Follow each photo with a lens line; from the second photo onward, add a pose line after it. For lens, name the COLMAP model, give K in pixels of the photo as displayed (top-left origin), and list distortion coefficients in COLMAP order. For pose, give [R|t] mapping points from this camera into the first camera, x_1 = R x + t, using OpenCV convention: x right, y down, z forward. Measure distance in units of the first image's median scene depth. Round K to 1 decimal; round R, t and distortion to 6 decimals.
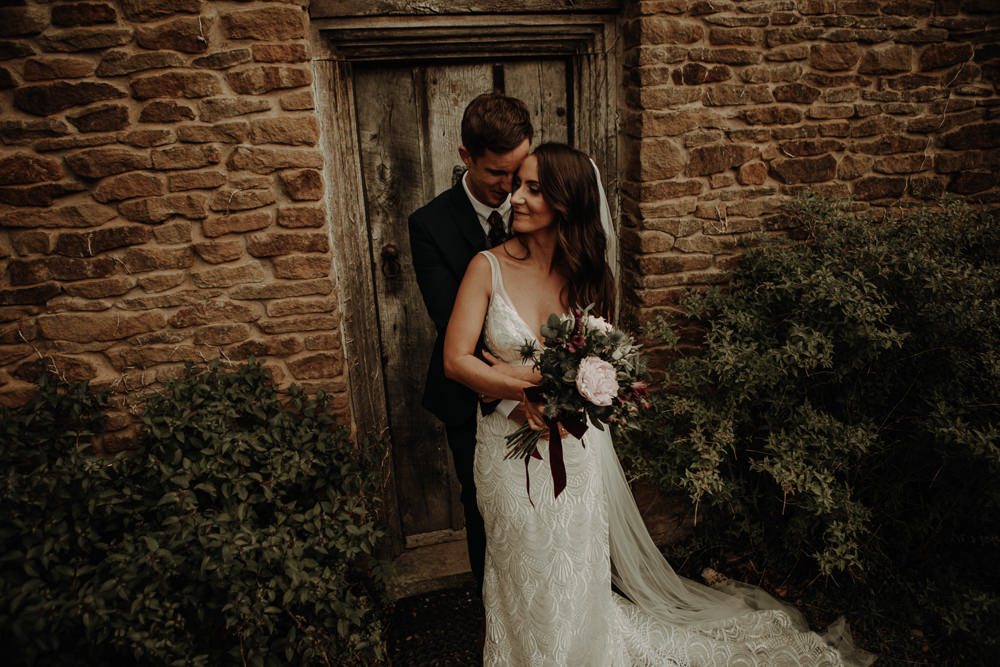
lens RADIAL K [[689.4, 0, 500.0], [0, 689.4, 333.5], [0, 0, 1]] dist [-0.107254, 0.081182]
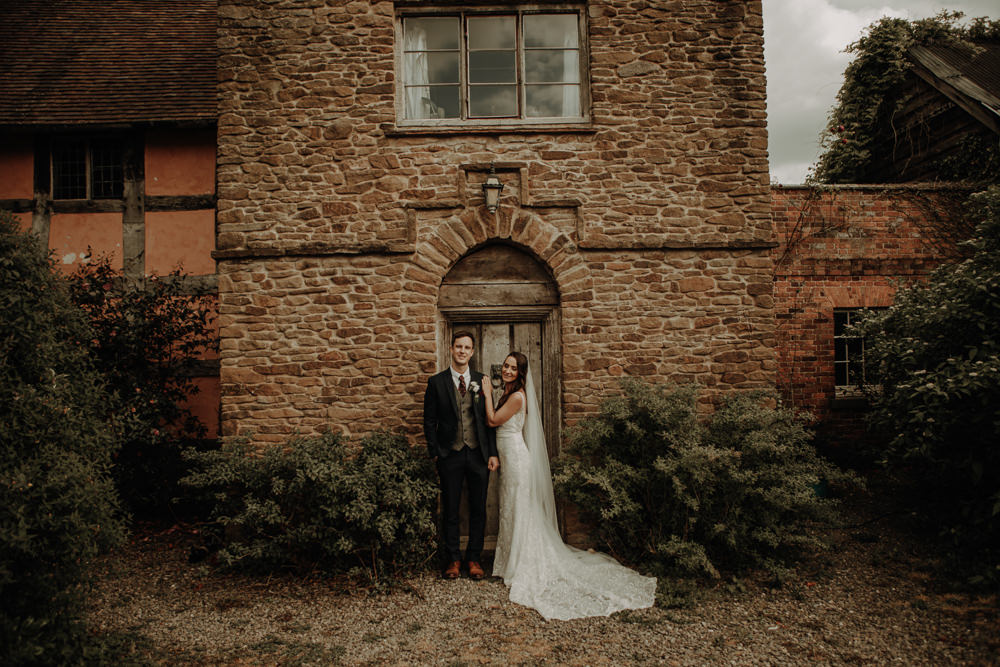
lens RADIAL K [[689.4, 0, 500.0], [0, 689.4, 333.5], [0, 0, 1]] dist [-0.107254, 0.081182]
pose [[0.977036, 0.024401, -0.211674, 0.530536], [-0.090667, 0.946608, -0.309375, 0.449343], [0.192823, 0.321462, 0.927082, -1.429862]]
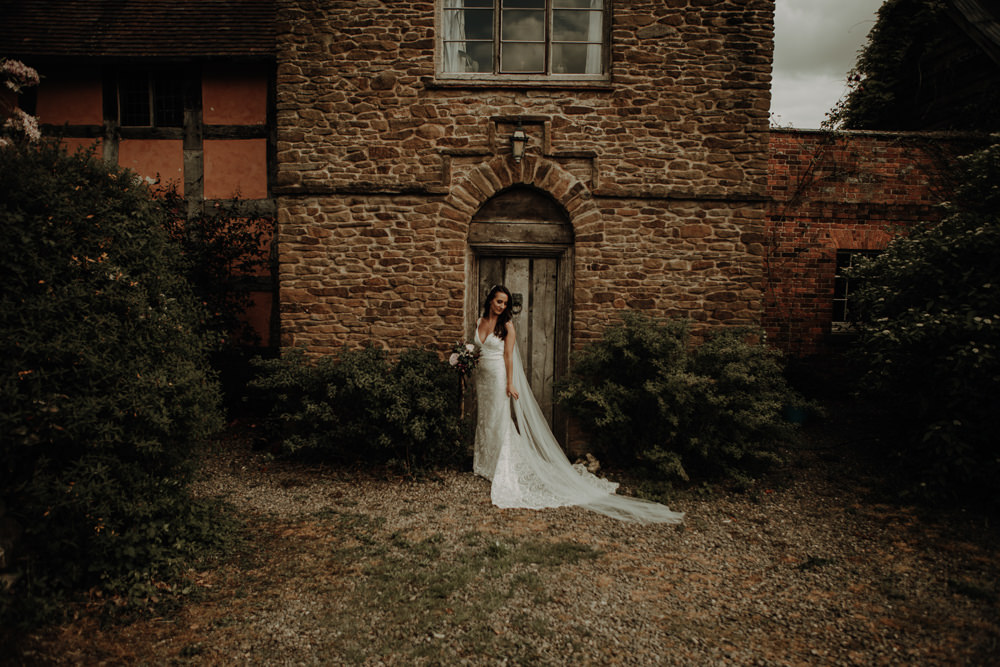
lens RADIAL K [[689.4, 0, 500.0], [0, 689.4, 333.5], [0, 0, 1]] dist [-0.107254, 0.081182]
pose [[0.965880, 0.091628, -0.242239, 0.644516], [-0.138256, 0.973322, -0.183108, 0.483862], [0.218999, 0.210352, 0.952781, -1.826873]]
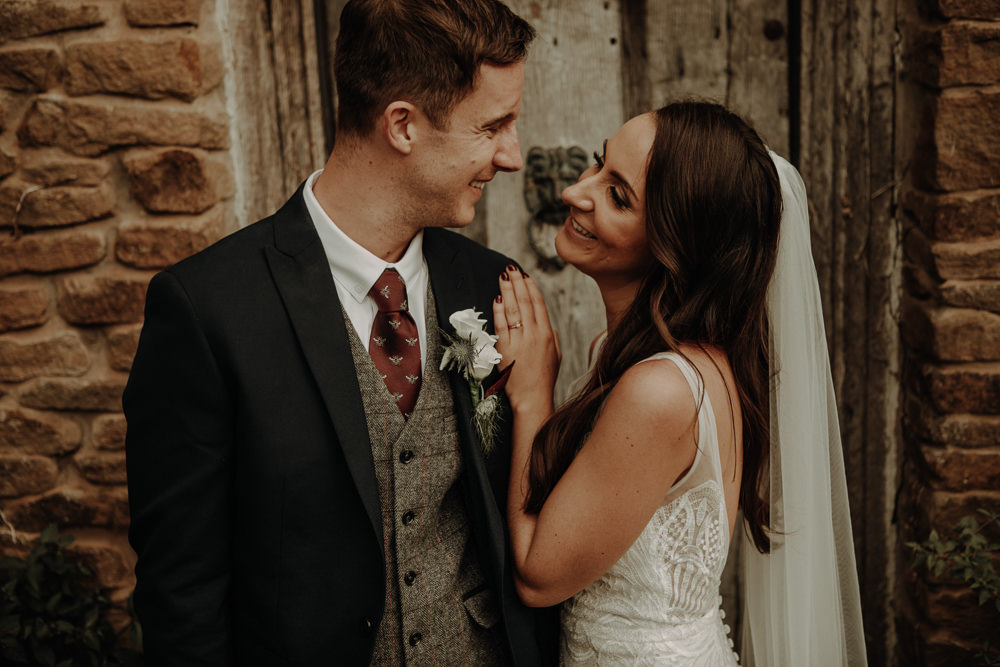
lens RADIAL K [[1312.9, 0, 500.0], [0, 1312.9, 333.5], [0, 0, 1]] dist [0.010931, 0.037058]
pose [[0.961310, 0.056849, -0.269537, 0.182058], [-0.080106, 0.993879, -0.076078, -0.056841], [0.263563, 0.094726, 0.959980, 0.173439]]
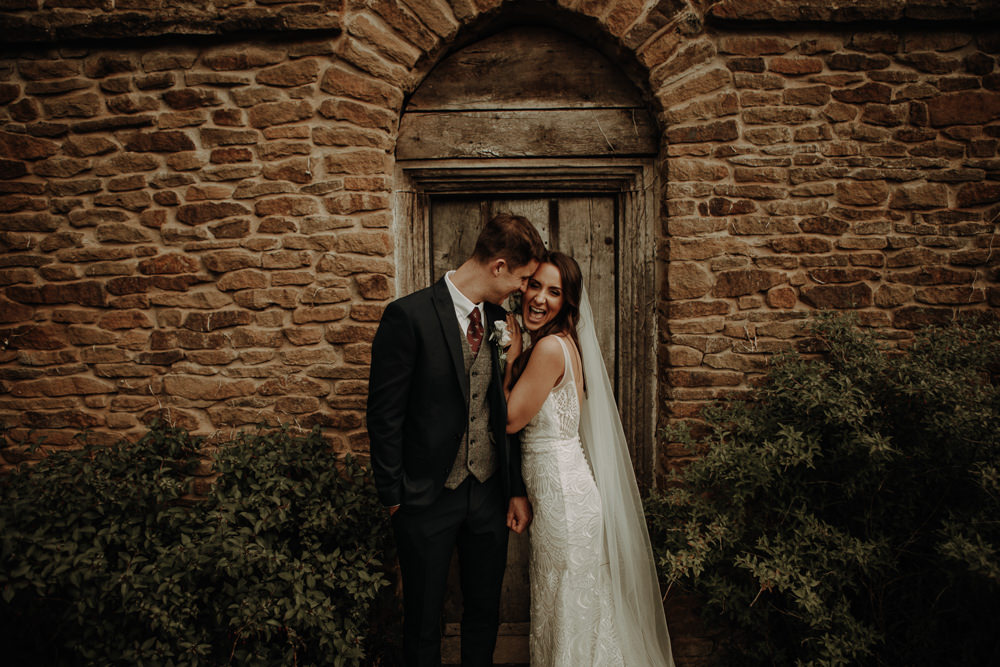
lens RADIAL K [[689.4, 0, 500.0], [0, 689.4, 333.5], [0, 0, 1]] dist [-0.107254, 0.081182]
pose [[0.970824, 0.050720, -0.234366, 0.215814], [-0.101658, 0.972252, -0.210693, 0.095871], [0.217176, 0.228371, 0.949042, -0.100510]]
